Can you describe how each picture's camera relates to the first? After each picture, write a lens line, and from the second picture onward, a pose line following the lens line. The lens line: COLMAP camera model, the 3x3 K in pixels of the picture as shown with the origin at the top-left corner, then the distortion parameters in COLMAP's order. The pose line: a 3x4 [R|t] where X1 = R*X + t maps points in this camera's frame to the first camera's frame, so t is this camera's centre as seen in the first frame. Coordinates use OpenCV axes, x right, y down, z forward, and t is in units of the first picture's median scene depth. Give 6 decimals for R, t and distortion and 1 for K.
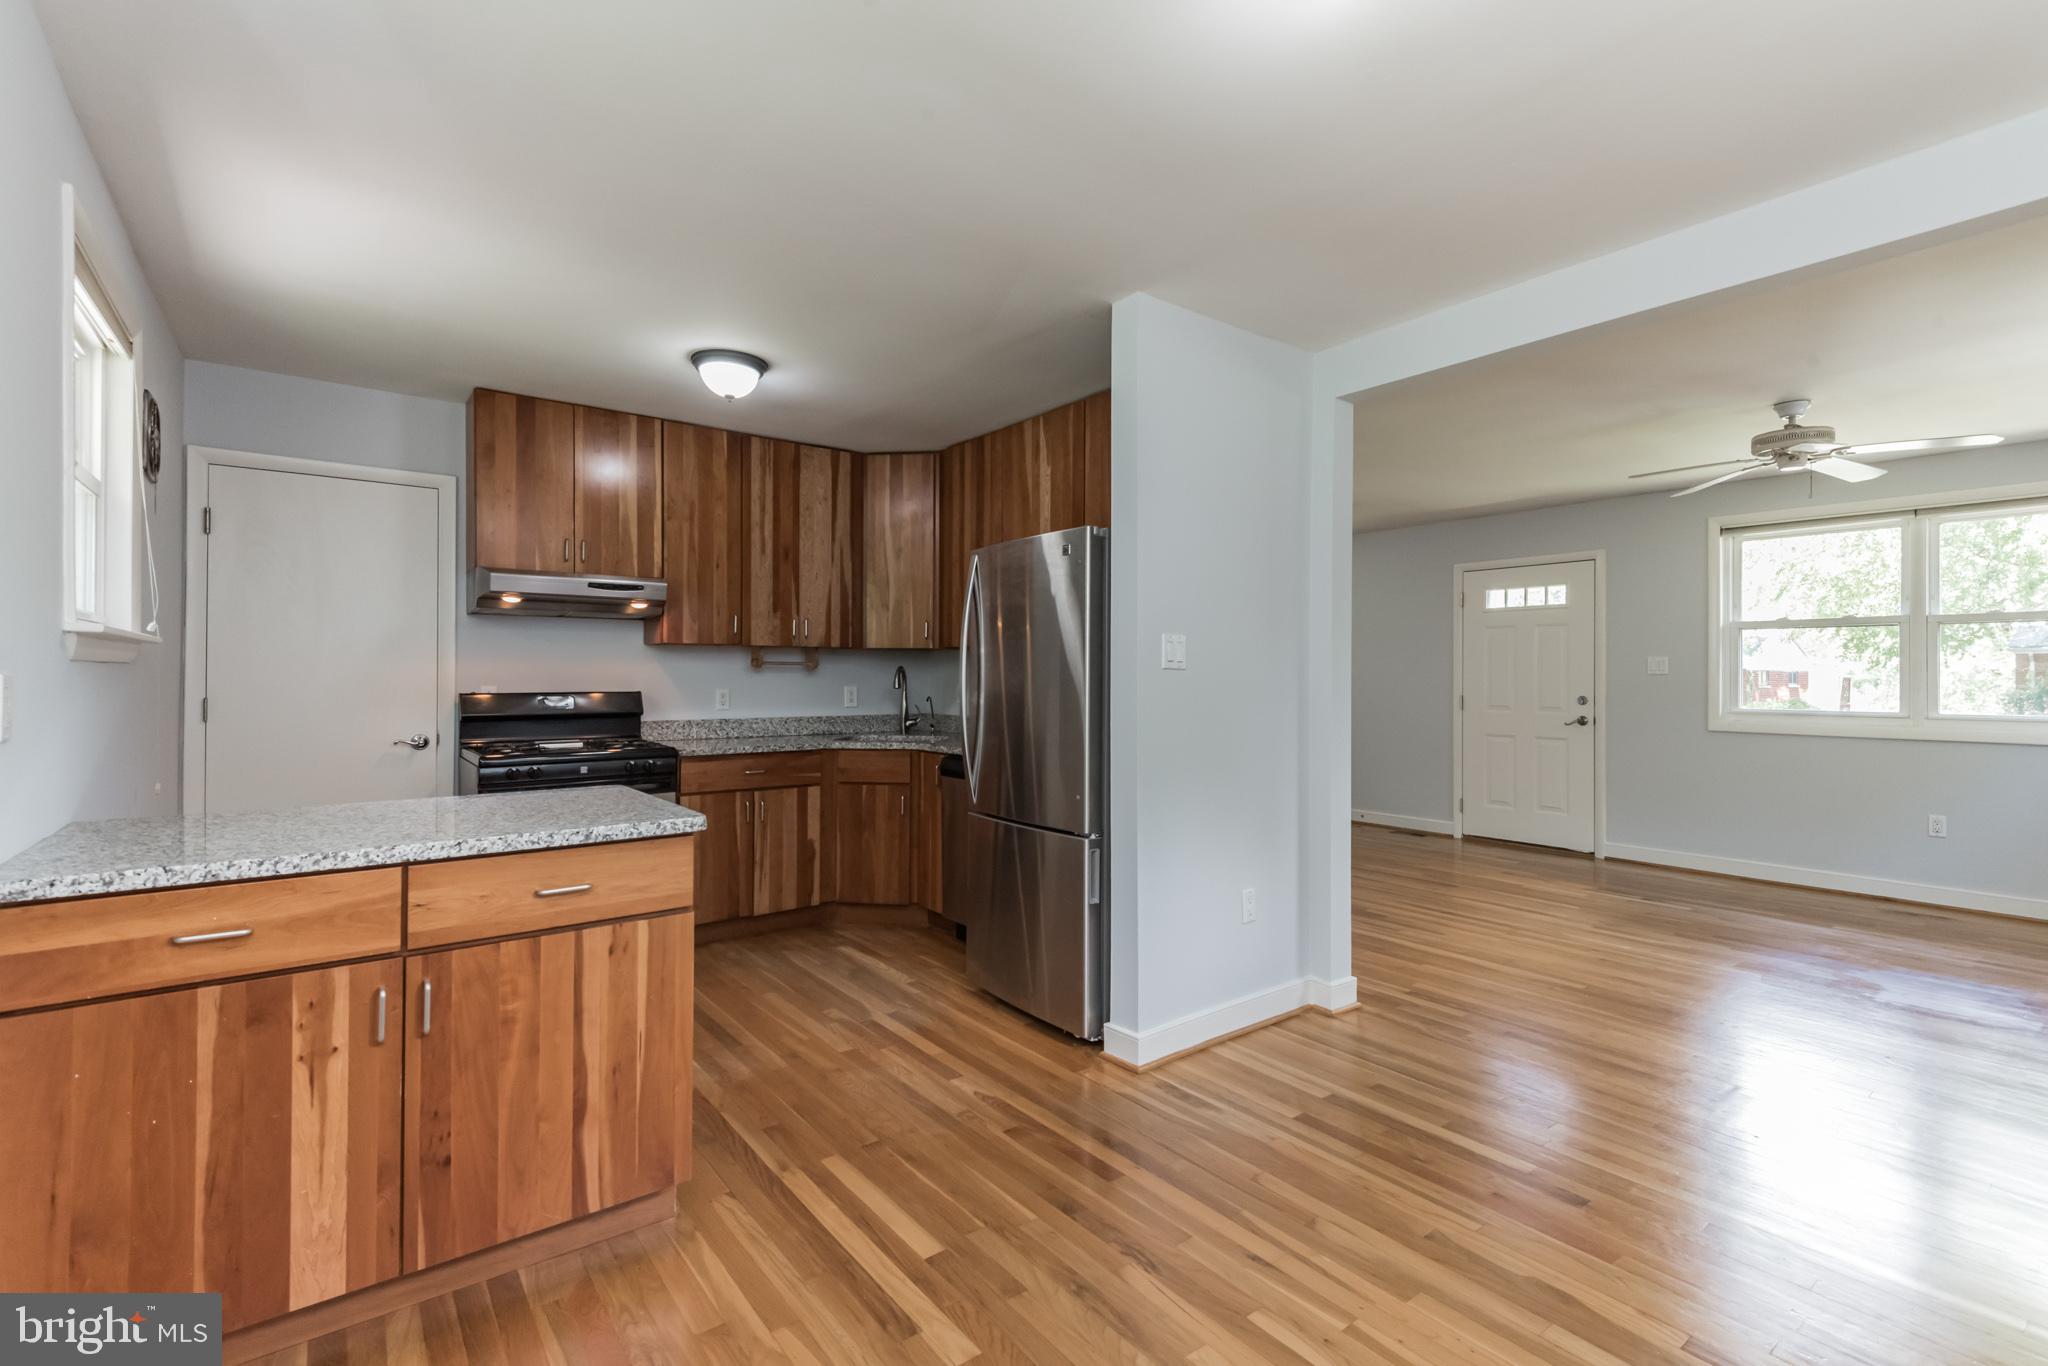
lens RADIAL K [[893.4, 0, 1123.7], [0, 893.4, 669.1], [0, 0, 1]] dist [0.017812, -0.005807]
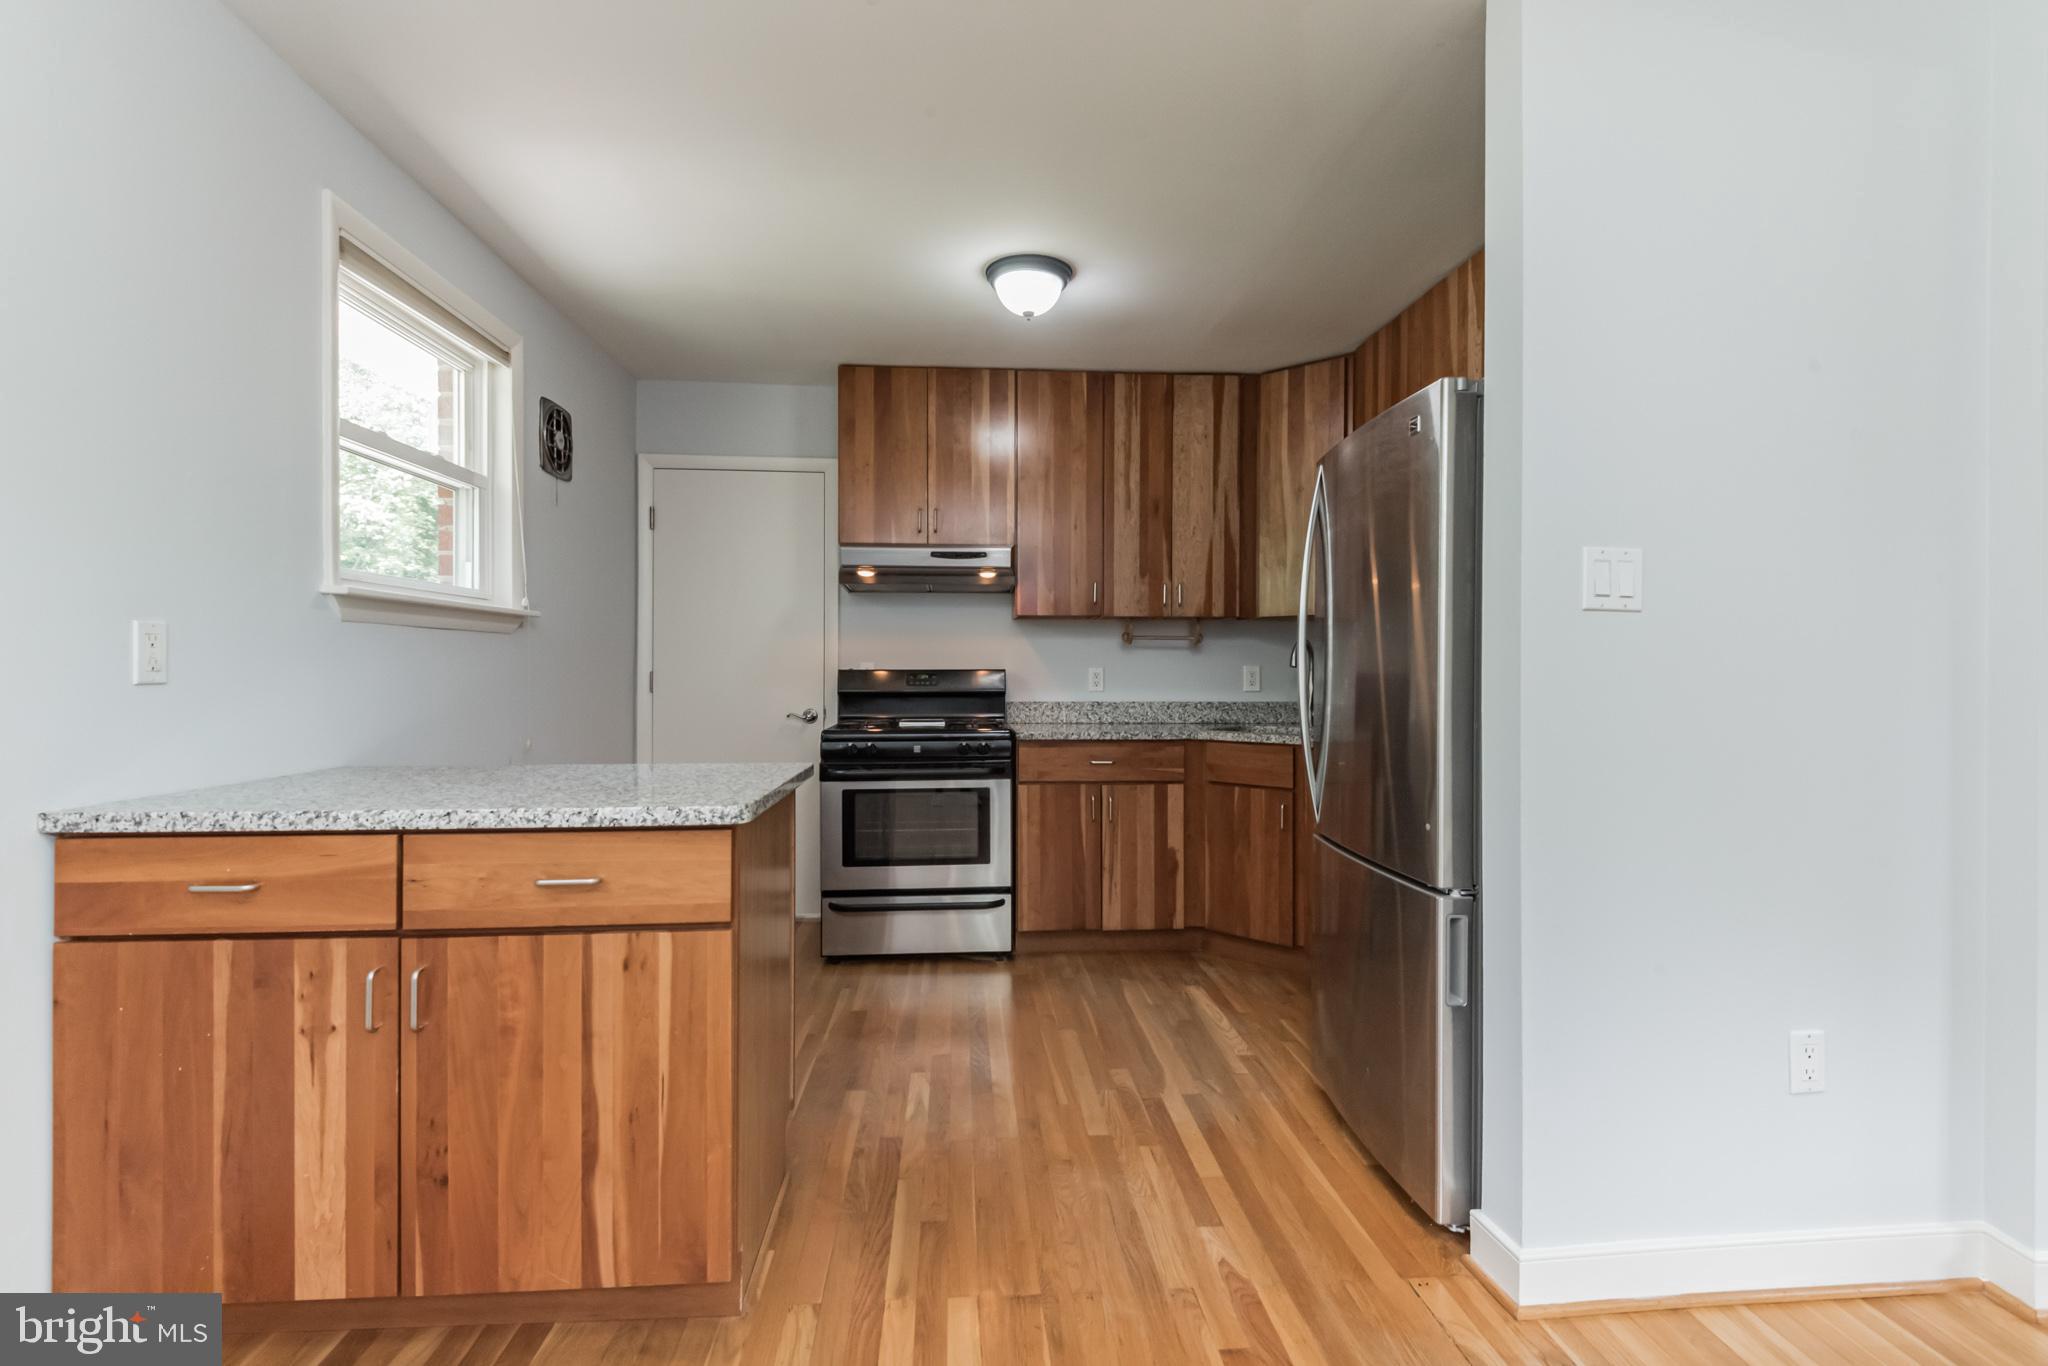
lens RADIAL K [[987.3, 0, 1032.6], [0, 987.3, 672.8], [0, 0, 1]] dist [0.010955, -0.008522]
pose [[0.802395, -0.004090, -0.596779, 0.136334], [0.011172, 0.999904, 0.008169, 0.029910], [0.596688, -0.013221, 0.802364, 0.295837]]
